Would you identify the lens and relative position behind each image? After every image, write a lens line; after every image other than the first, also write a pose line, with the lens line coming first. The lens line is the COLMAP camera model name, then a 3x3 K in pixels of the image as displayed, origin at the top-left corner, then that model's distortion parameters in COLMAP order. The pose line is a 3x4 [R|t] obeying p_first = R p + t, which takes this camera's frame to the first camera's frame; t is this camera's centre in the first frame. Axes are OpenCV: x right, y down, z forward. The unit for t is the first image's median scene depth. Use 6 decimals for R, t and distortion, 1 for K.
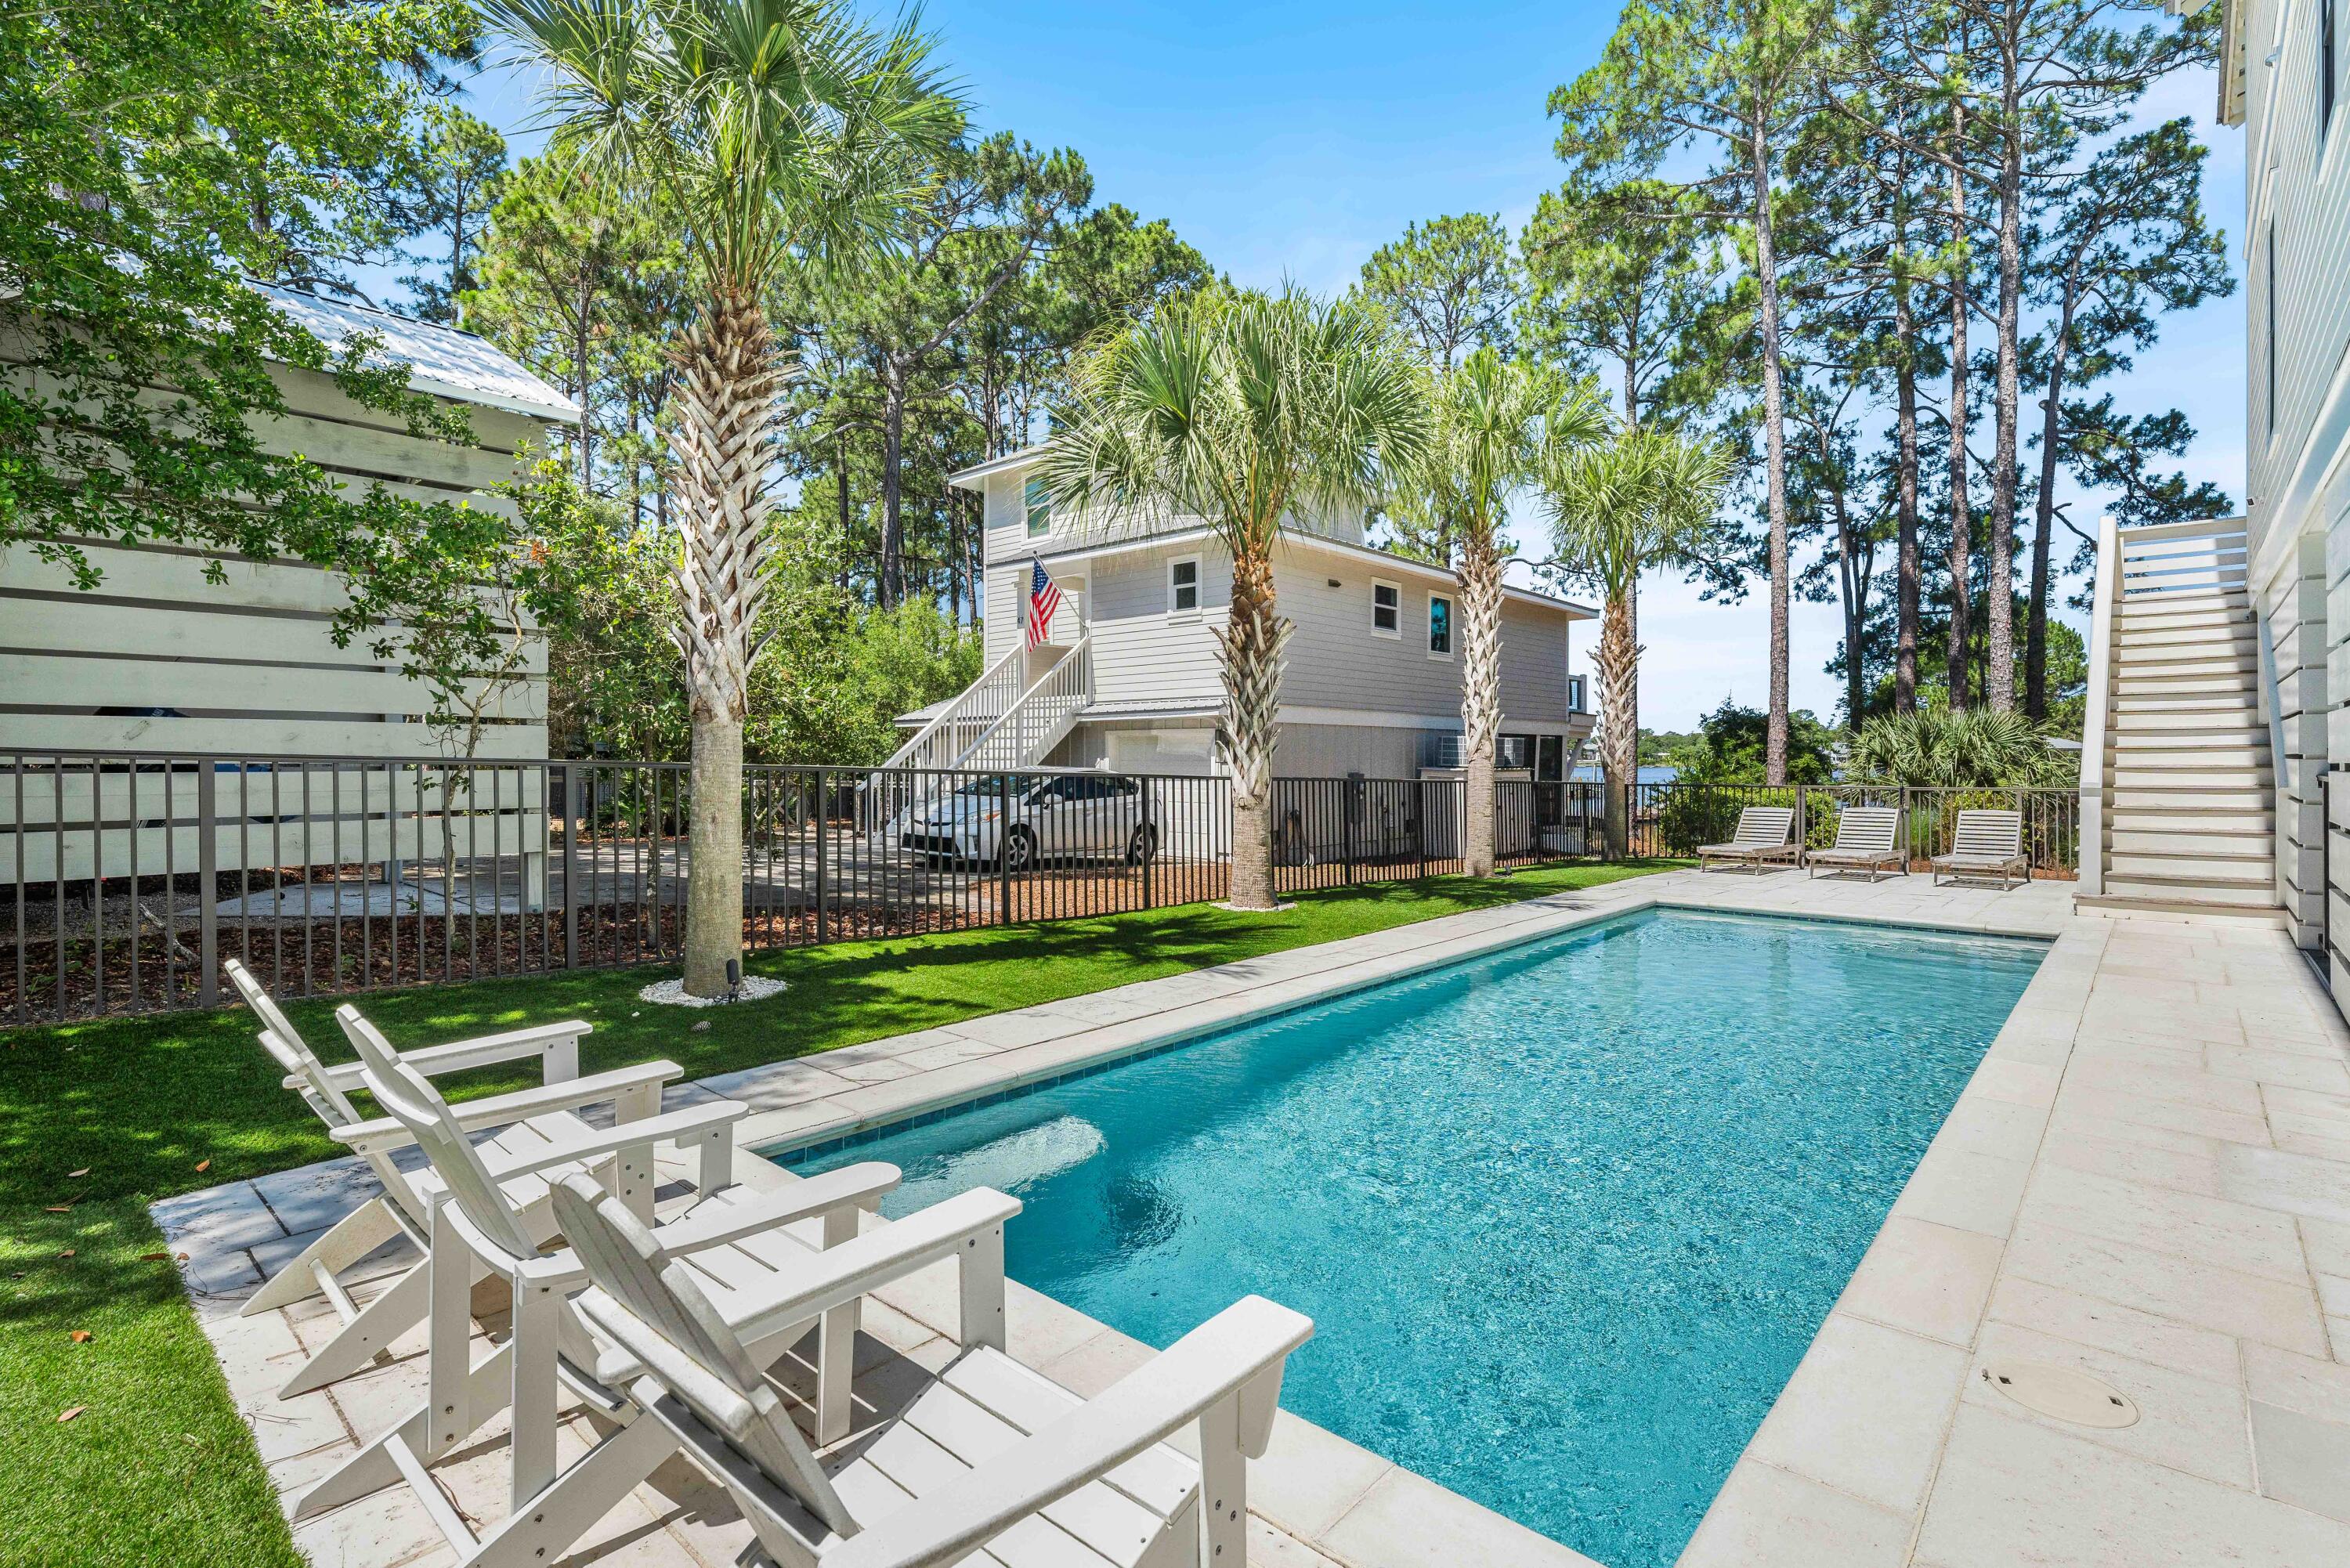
lens RADIAL K [[1096.7, 0, 1175.1], [0, 1096.7, 768.0], [0, 0, 1]] dist [-0.003359, -0.000562]
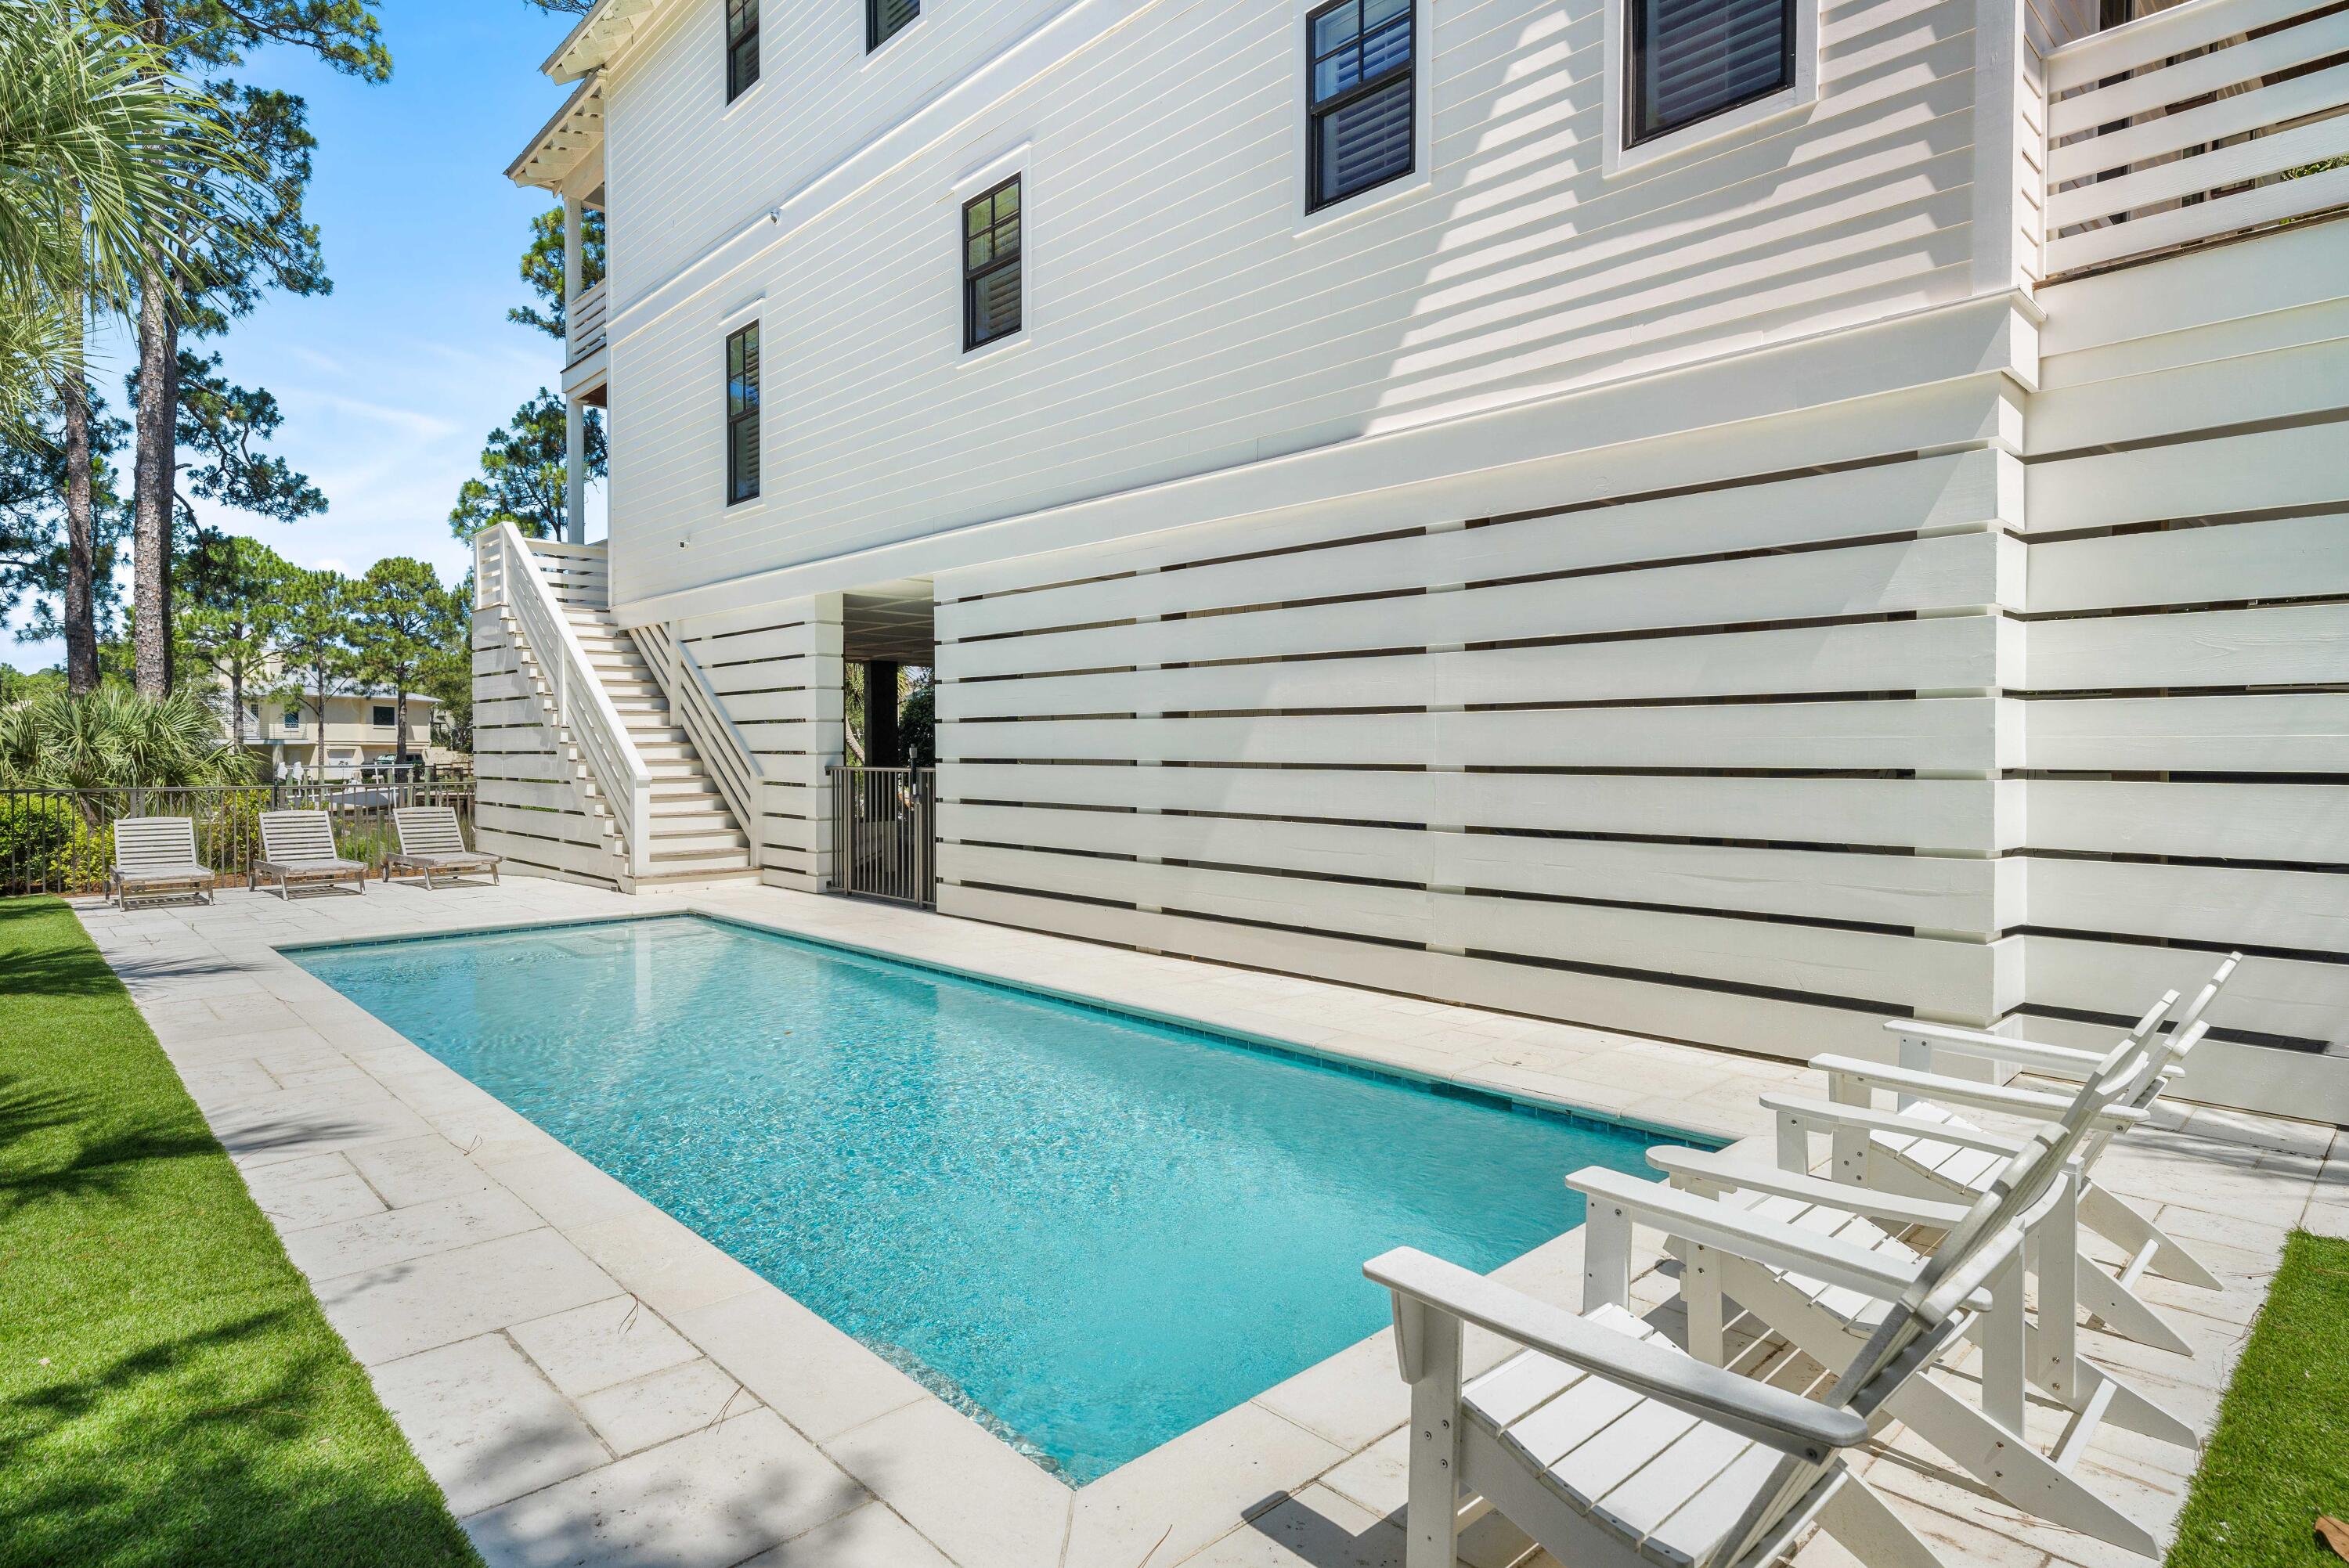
lens RADIAL K [[1245.6, 0, 1180.4], [0, 1245.6, 787.4], [0, 0, 1]] dist [-0.000229, -0.002698]
pose [[0.064706, -0.026208, 0.997560, -0.143231], [0.004594, 0.999652, 0.025965, -0.002025], [-0.997894, 0.002902, 0.064804, 0.131321]]
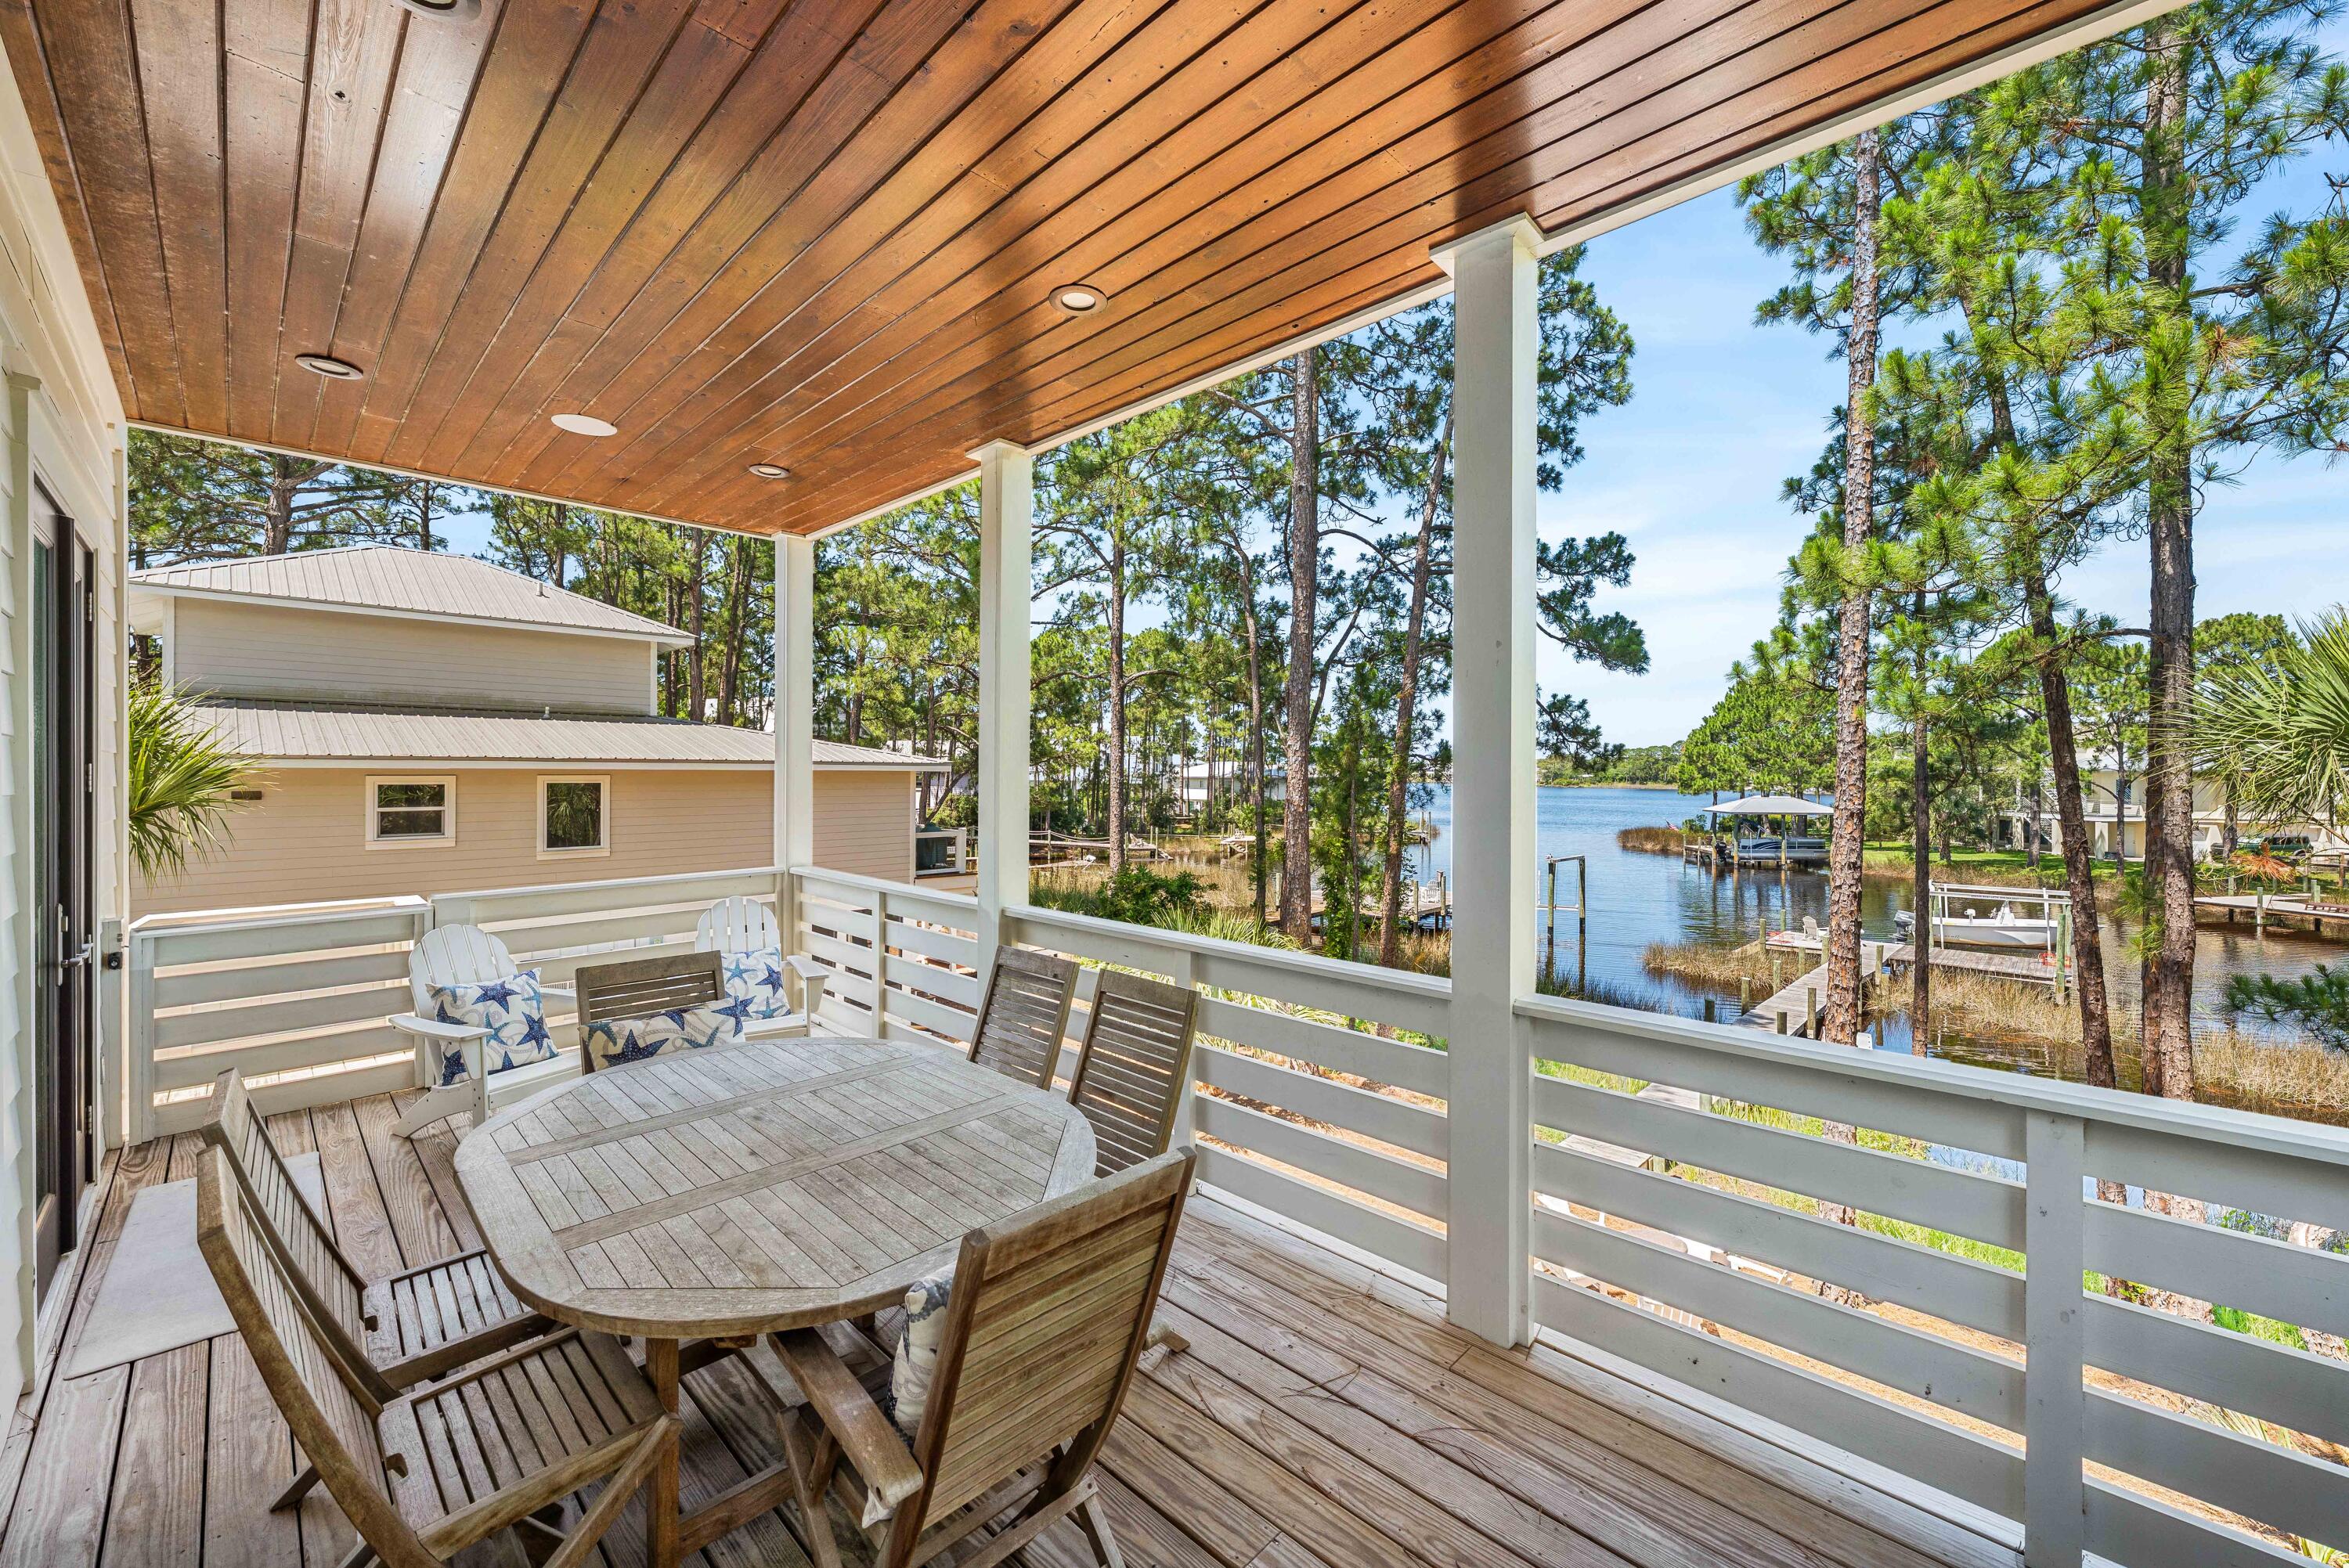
lens RADIAL K [[920.3, 0, 1186.3], [0, 920.3, 780.8], [0, 0, 1]] dist [-0.001549, 0.000435]
pose [[0.999780, 0.003125, -0.020744, 0.627388], [-0.003069, 0.999992, 0.002715, -0.139583], [0.020752, -0.002651, 0.999781, 0.279915]]
